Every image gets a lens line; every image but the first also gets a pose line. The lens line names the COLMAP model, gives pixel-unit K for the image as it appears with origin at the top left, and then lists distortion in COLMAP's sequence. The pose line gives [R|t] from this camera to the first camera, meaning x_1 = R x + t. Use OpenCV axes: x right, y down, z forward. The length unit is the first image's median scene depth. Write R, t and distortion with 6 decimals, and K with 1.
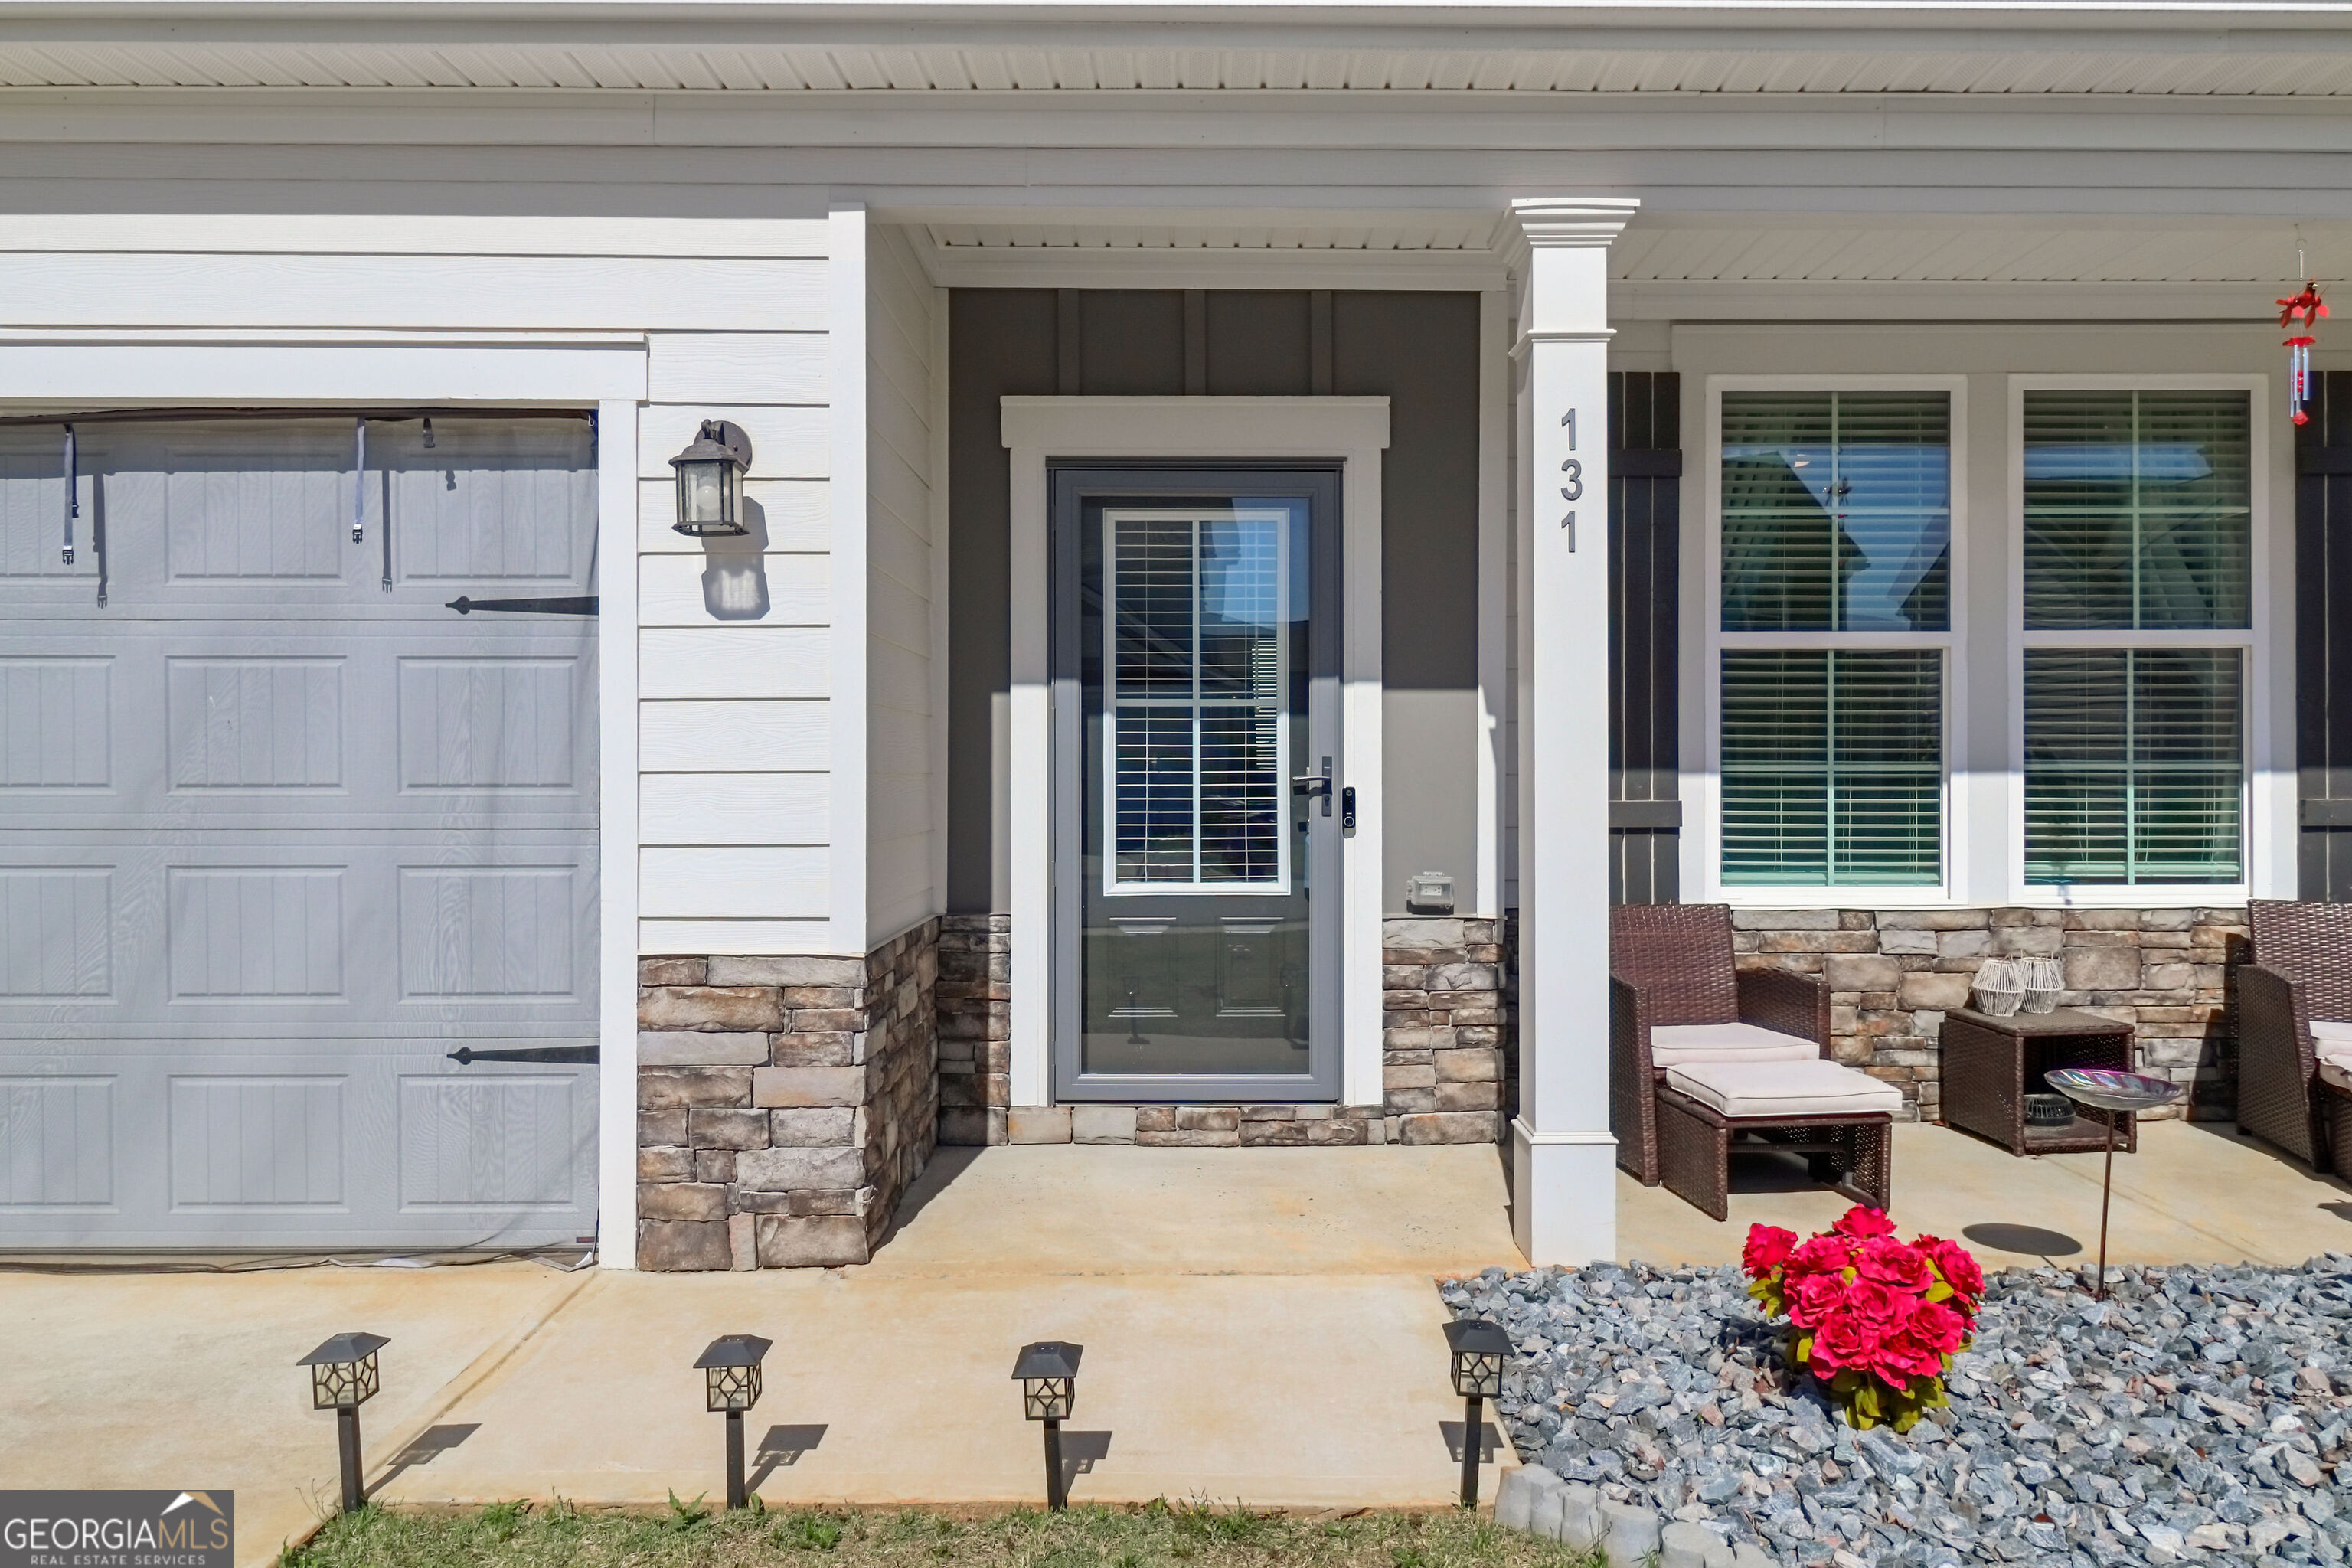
lens RADIAL K [[1637.7, 0, 1178.0], [0, 1637.7, 879.6], [0, 0, 1]] dist [0.012049, -0.014985]
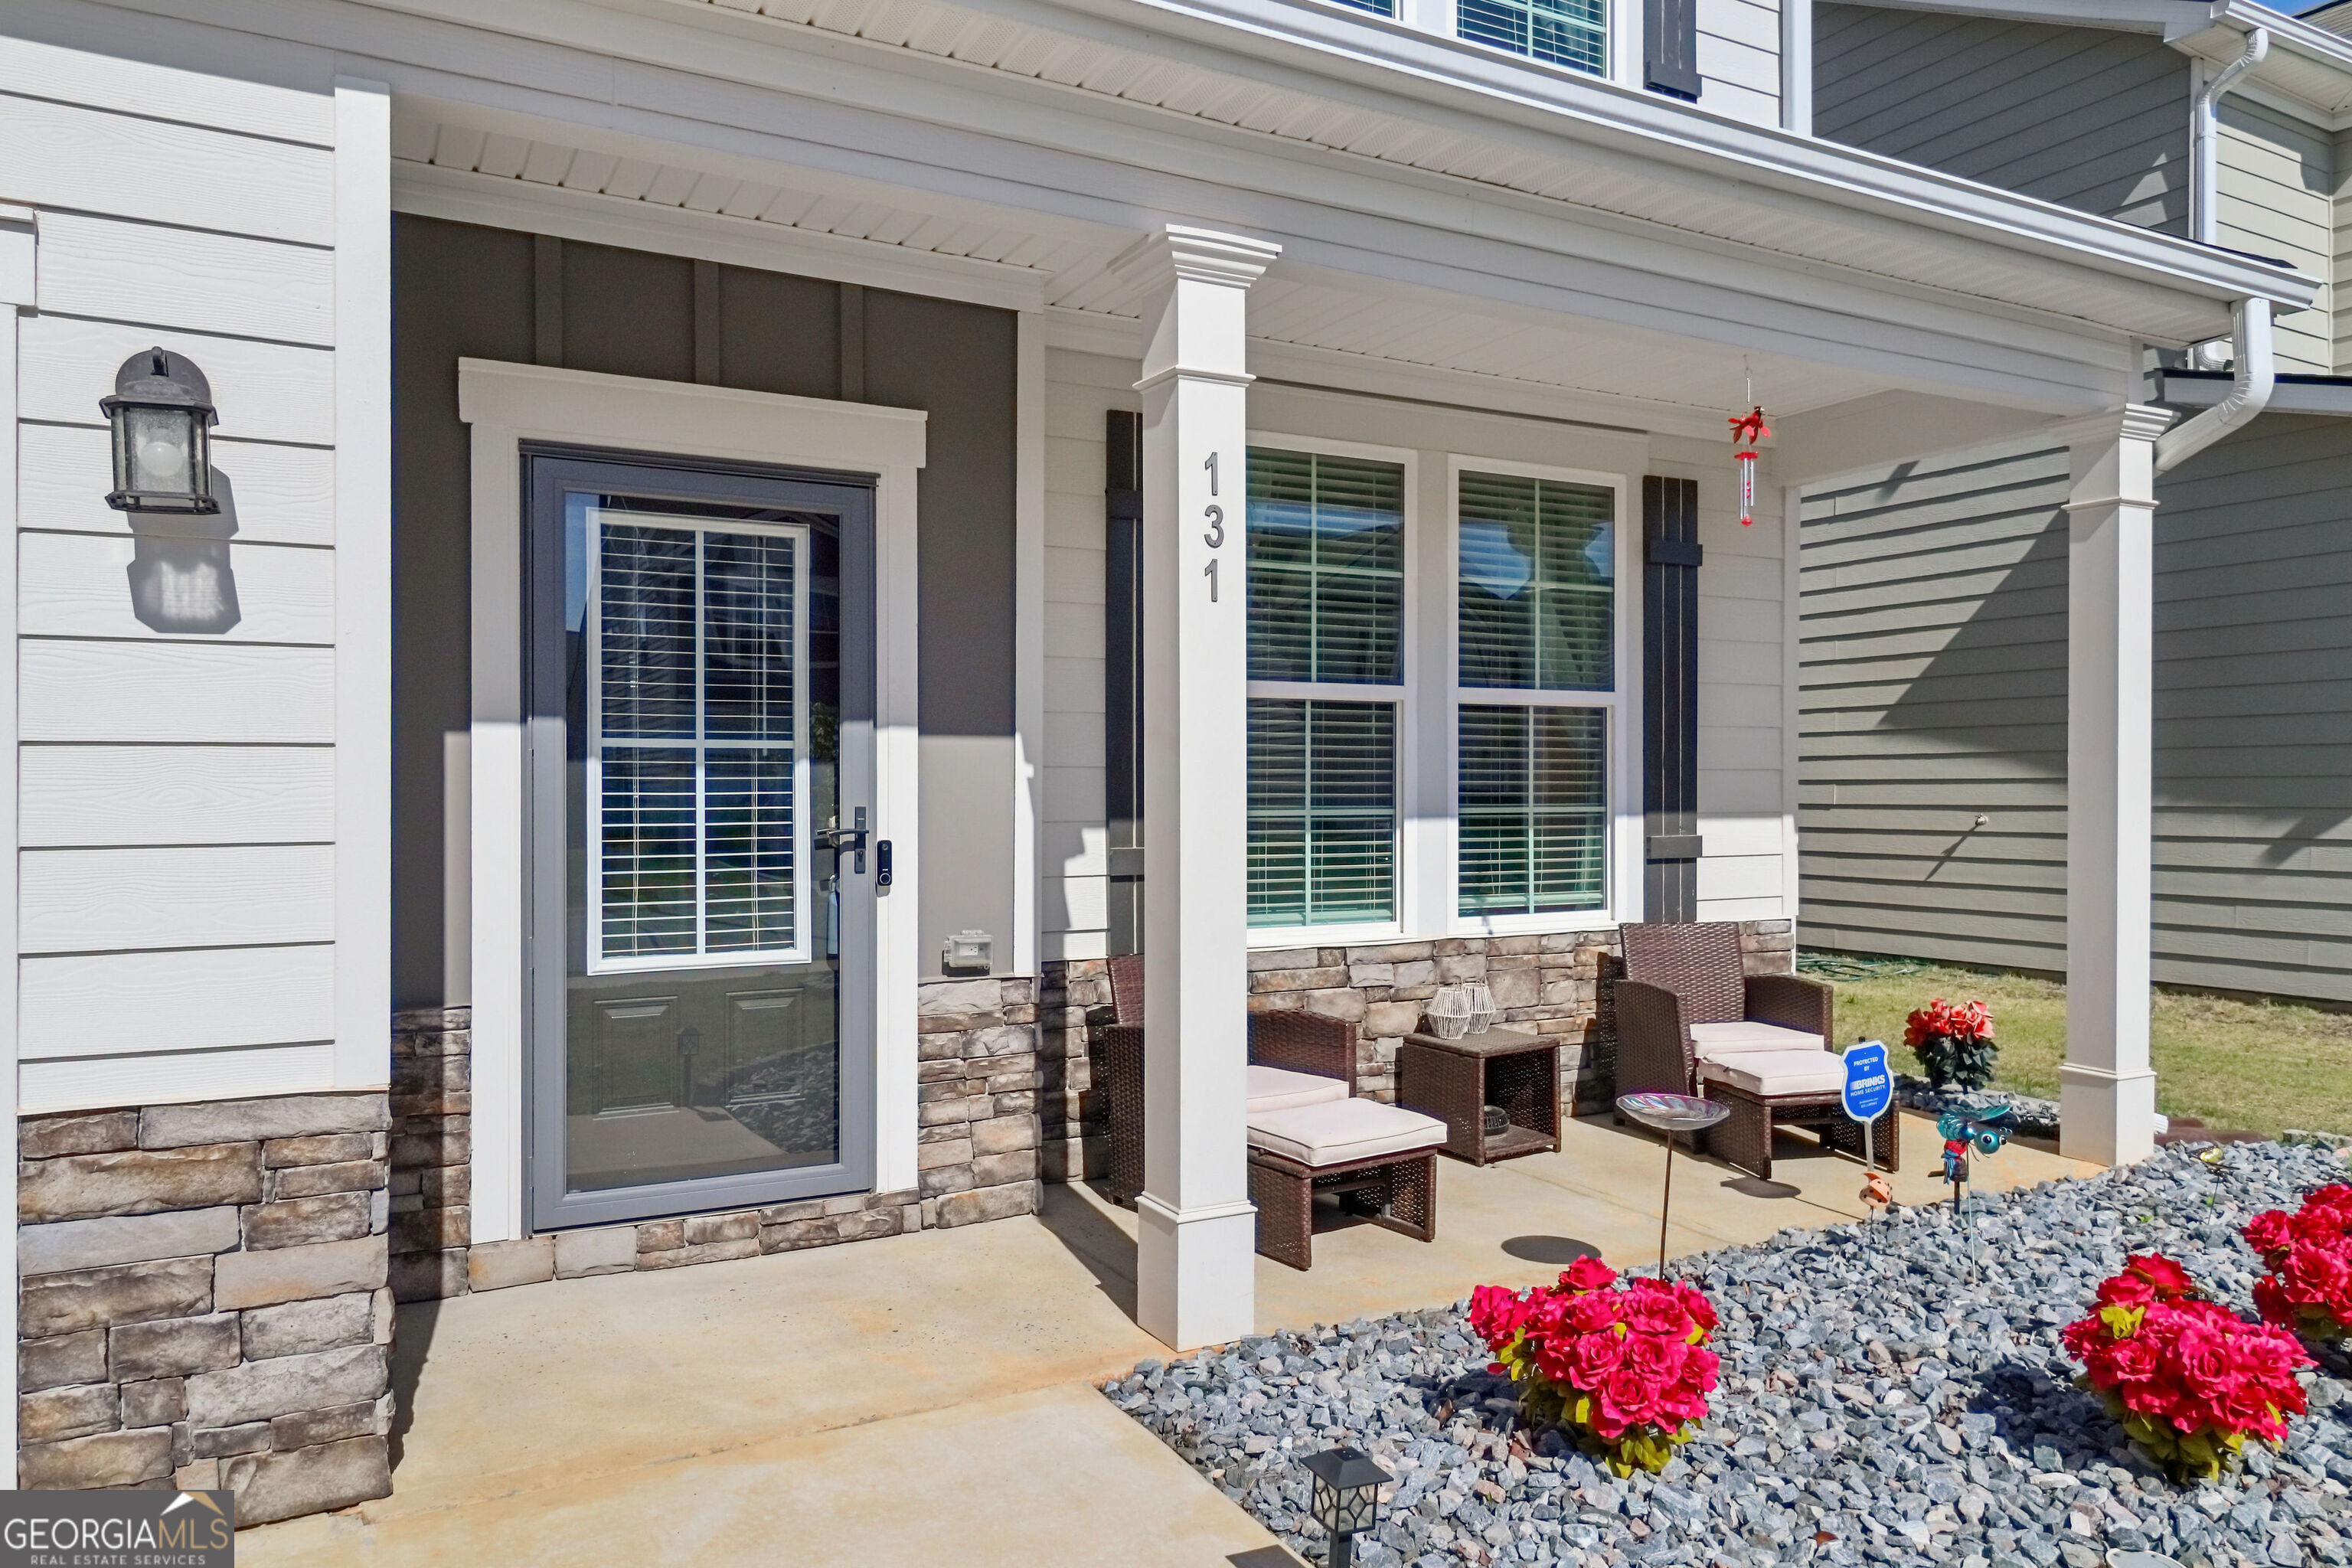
lens RADIAL K [[1637.7, 0, 1178.0], [0, 1637.7, 879.6], [0, 0, 1]] dist [0.012049, -0.014985]
pose [[0.875657, -0.027979, 0.482122, -0.187954], [0.032244, 0.999480, -0.000560, -0.029135], [-0.481856, 0.016036, 0.876104, 0.134566]]
